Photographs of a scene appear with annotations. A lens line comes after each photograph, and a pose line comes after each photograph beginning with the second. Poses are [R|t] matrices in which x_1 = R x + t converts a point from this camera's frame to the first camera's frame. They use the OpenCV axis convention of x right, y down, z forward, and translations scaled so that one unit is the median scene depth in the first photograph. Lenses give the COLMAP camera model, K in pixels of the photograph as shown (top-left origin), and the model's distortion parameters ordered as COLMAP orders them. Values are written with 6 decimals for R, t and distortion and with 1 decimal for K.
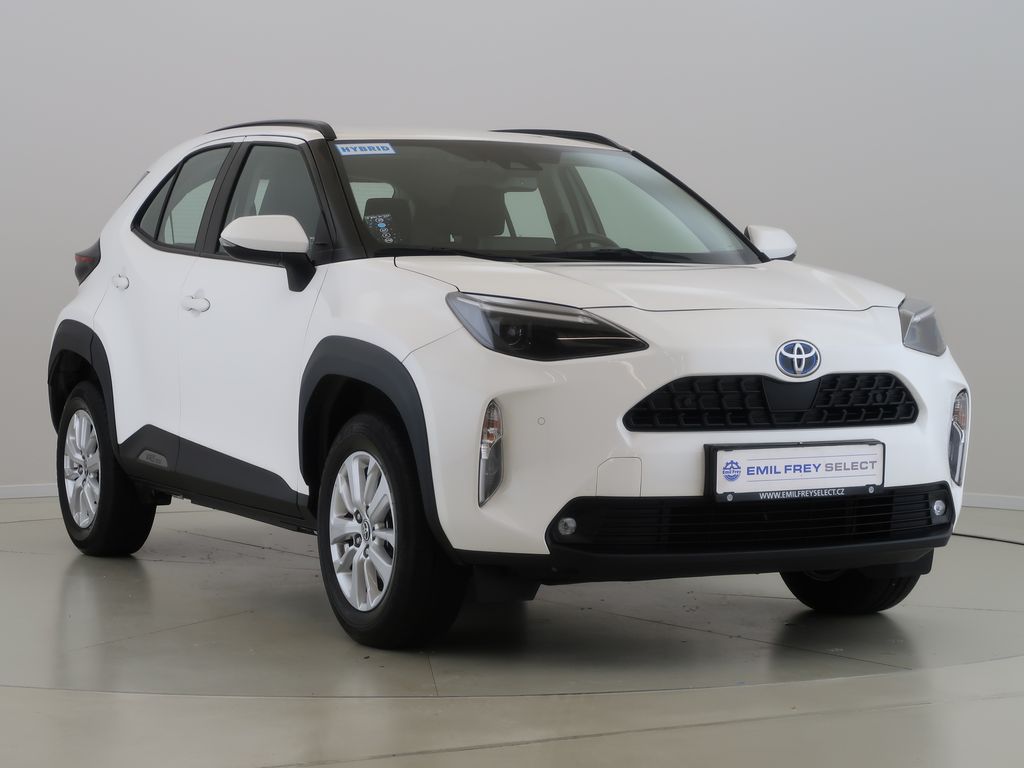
lens RADIAL K [[1935.8, 0, 513.6], [0, 1935.8, 384.7], [0, 0, 1]] dist [-0.109471, 0.000000]
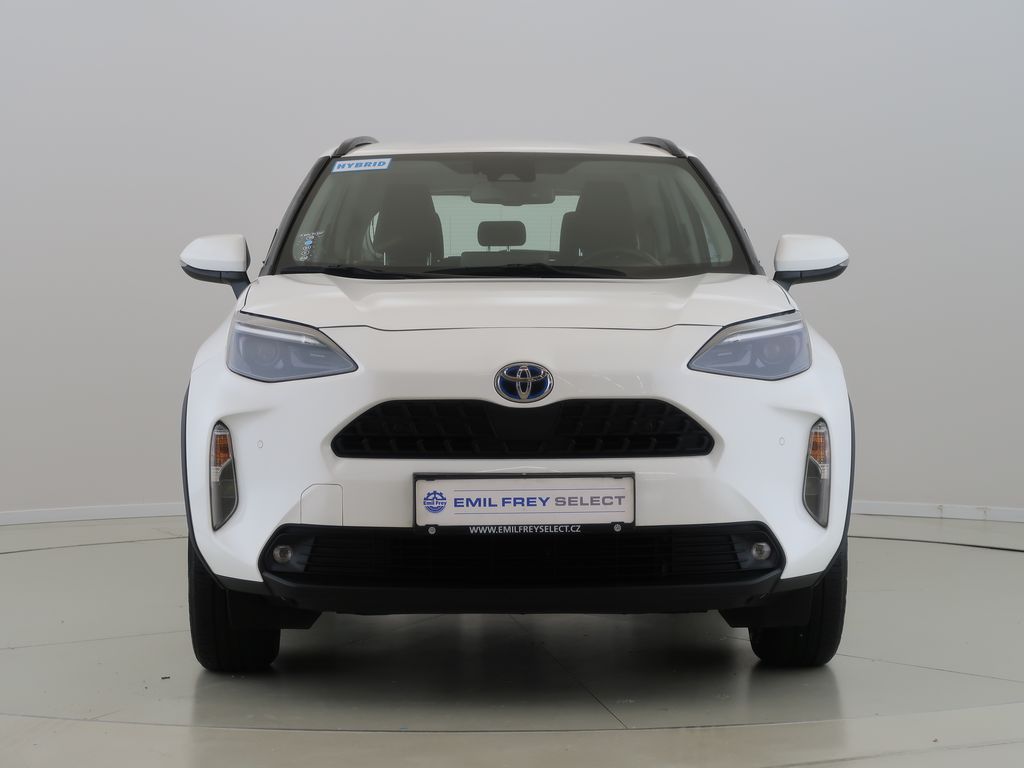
lens RADIAL K [[1935.8, 0, 515.5], [0, 1935.8, 379.4], [0, 0, 1]] dist [-0.109471, 0.000000]
pose [[0.928551, 0.008118, -0.371116, 0.485874], [-0.010507, 0.999935, -0.004416, -0.010781], [0.371056, 0.008000, 0.928576, 0.141291]]
